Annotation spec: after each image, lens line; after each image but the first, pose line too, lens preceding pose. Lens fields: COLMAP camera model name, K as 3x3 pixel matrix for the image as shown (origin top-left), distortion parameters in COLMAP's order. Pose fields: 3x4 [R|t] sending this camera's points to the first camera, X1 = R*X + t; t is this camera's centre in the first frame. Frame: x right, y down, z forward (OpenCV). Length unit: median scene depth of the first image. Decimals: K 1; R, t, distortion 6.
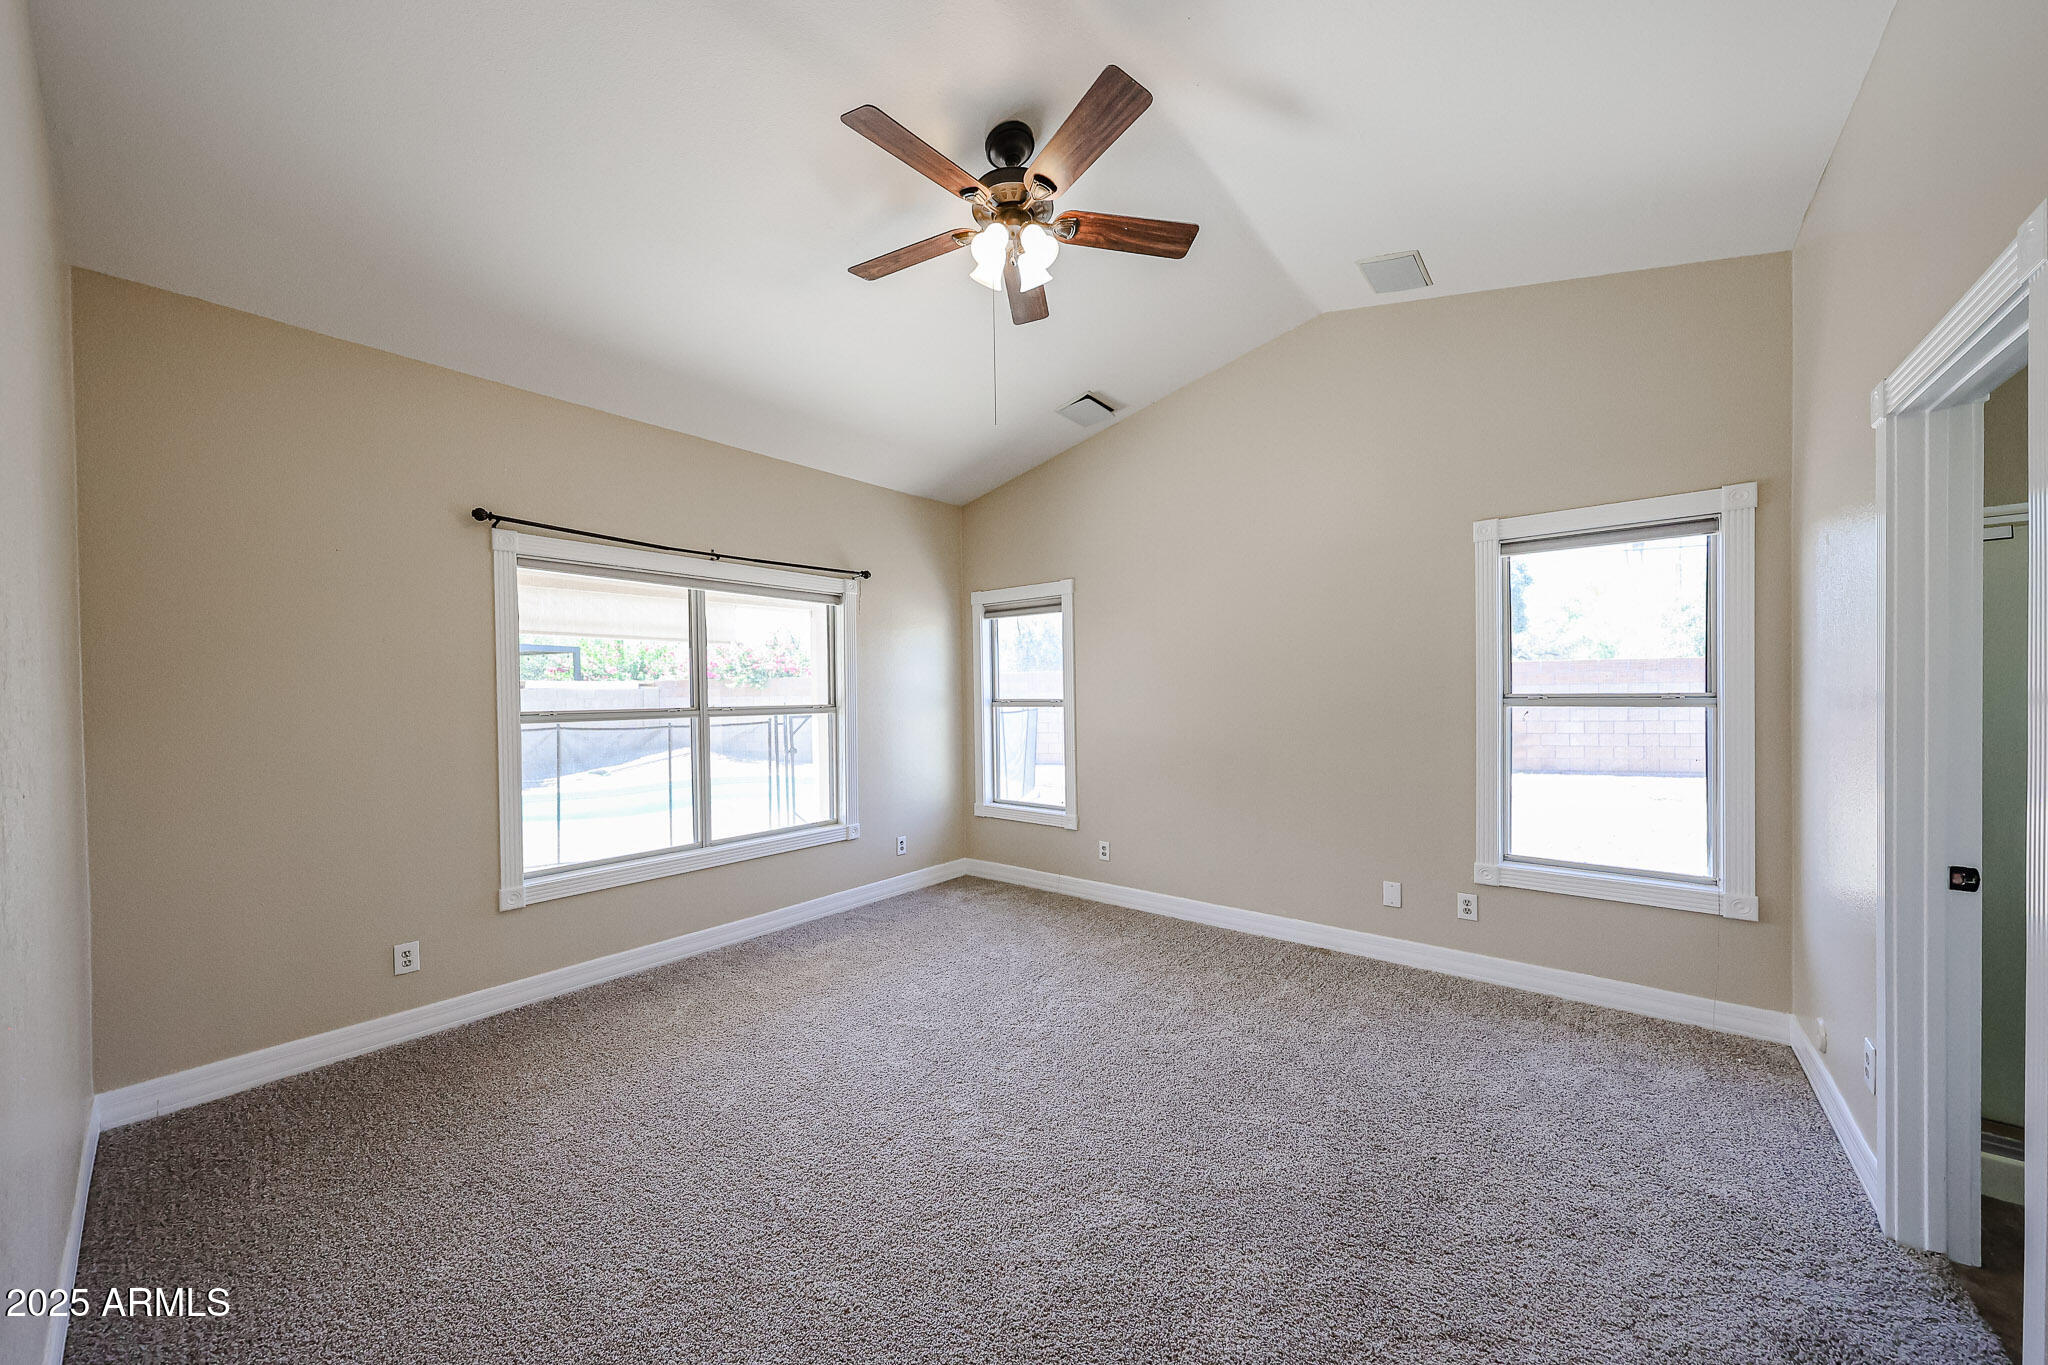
lens RADIAL K [[701.3, 0, 1022.3], [0, 701.3, 695.1], [0, 0, 1]] dist [0.001356, 0.000090]
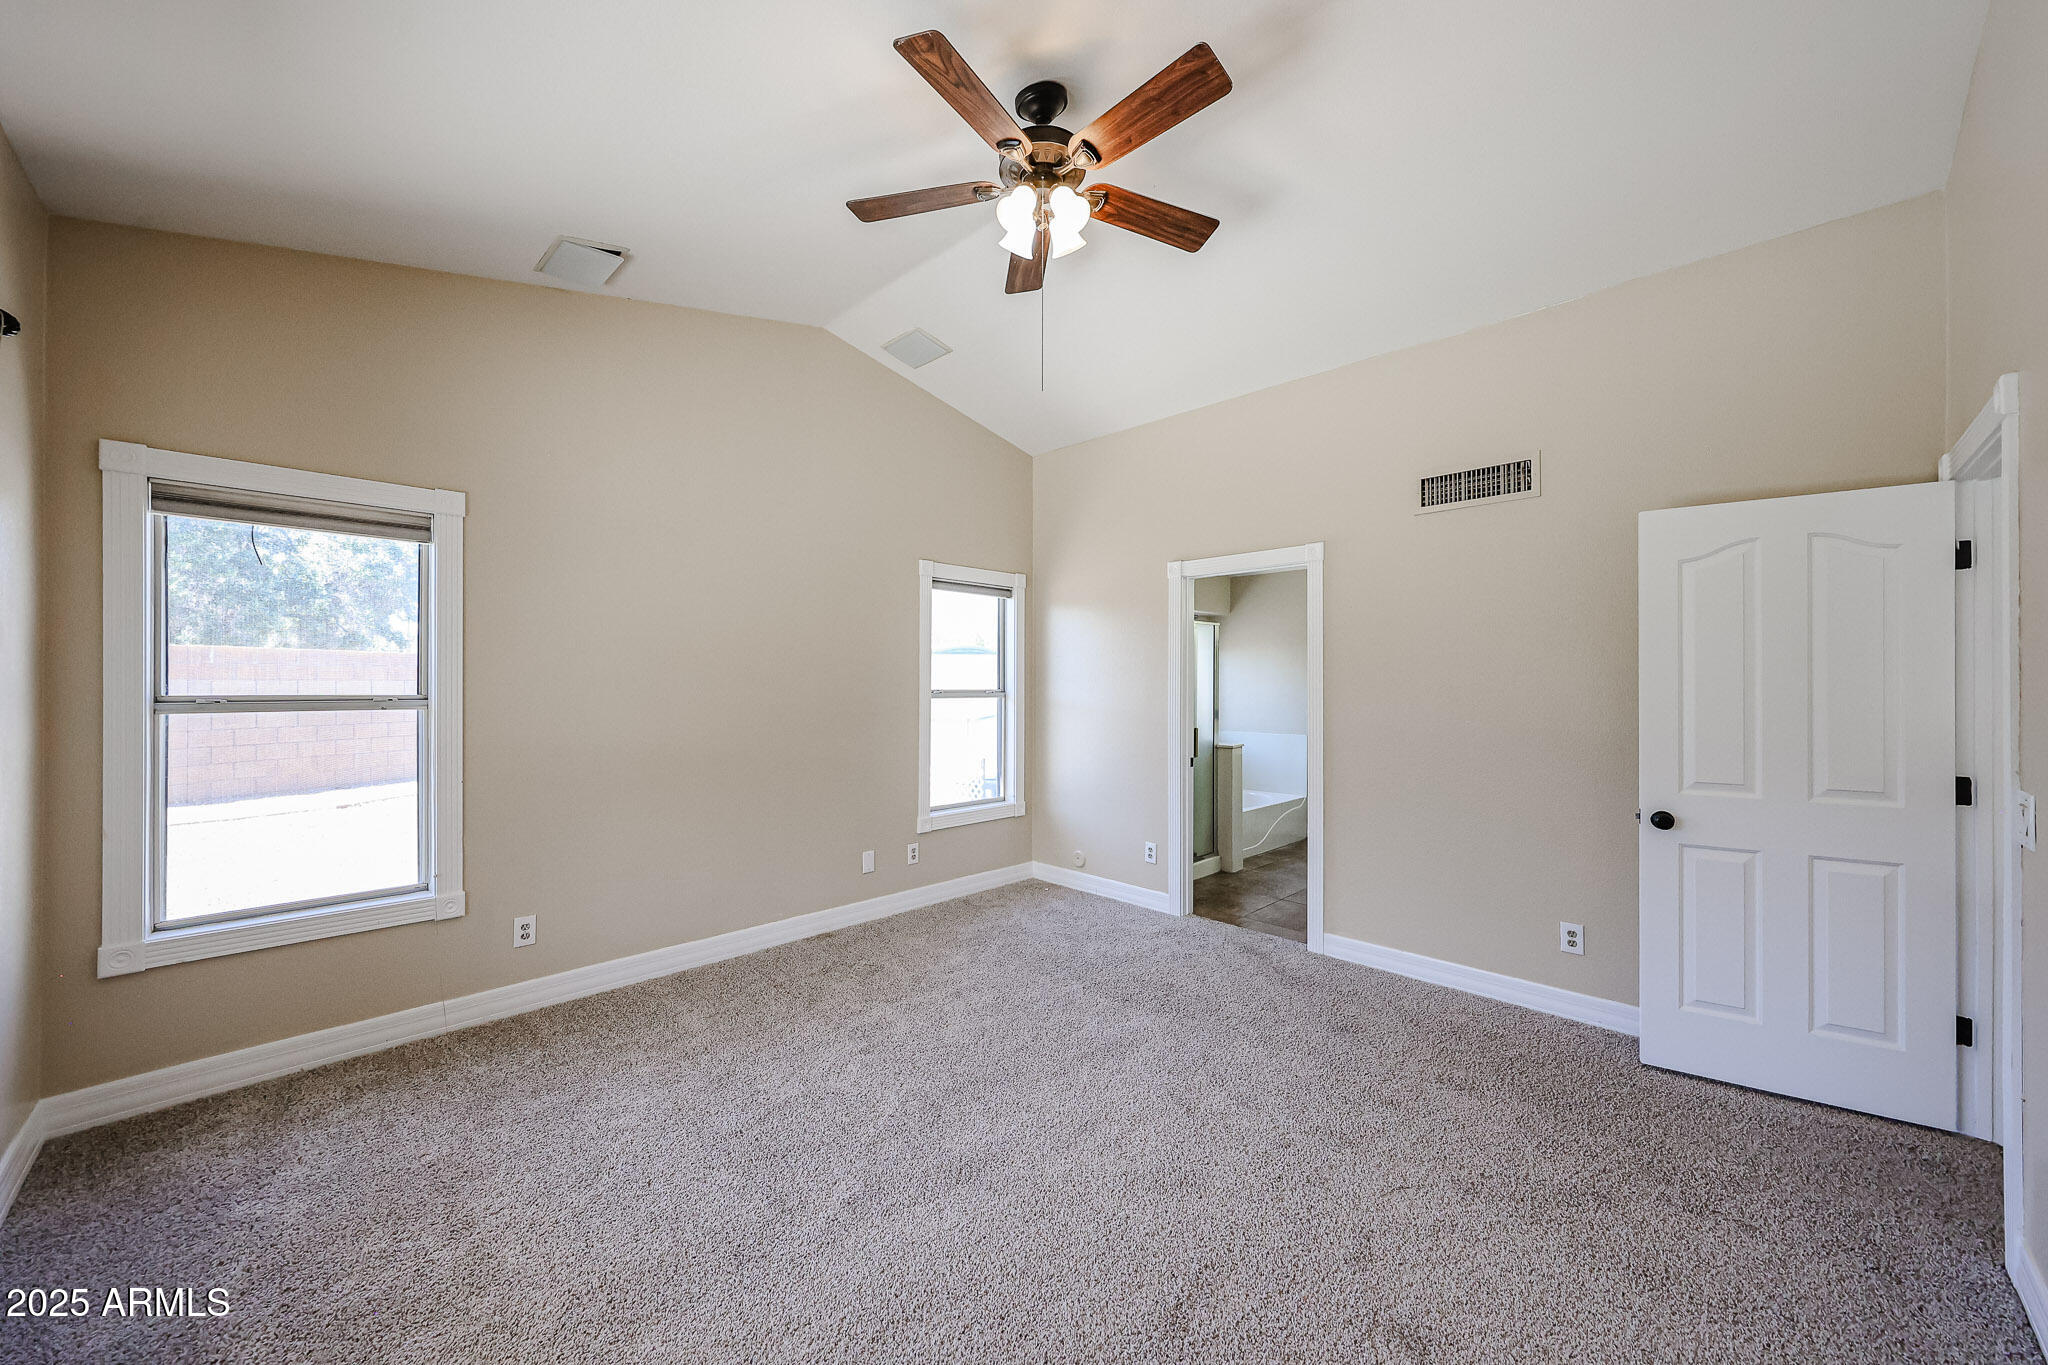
lens RADIAL K [[817.6, 0, 1026.4], [0, 817.6, 683.2], [0, 0, 1]] dist [0.000430, 0.000024]
pose [[0.050473, 0.015702, 0.998602, -0.574908], [0.003479, 0.999868, -0.015897, 0.007849], [-0.998719, 0.004277, 0.050412, 0.473826]]
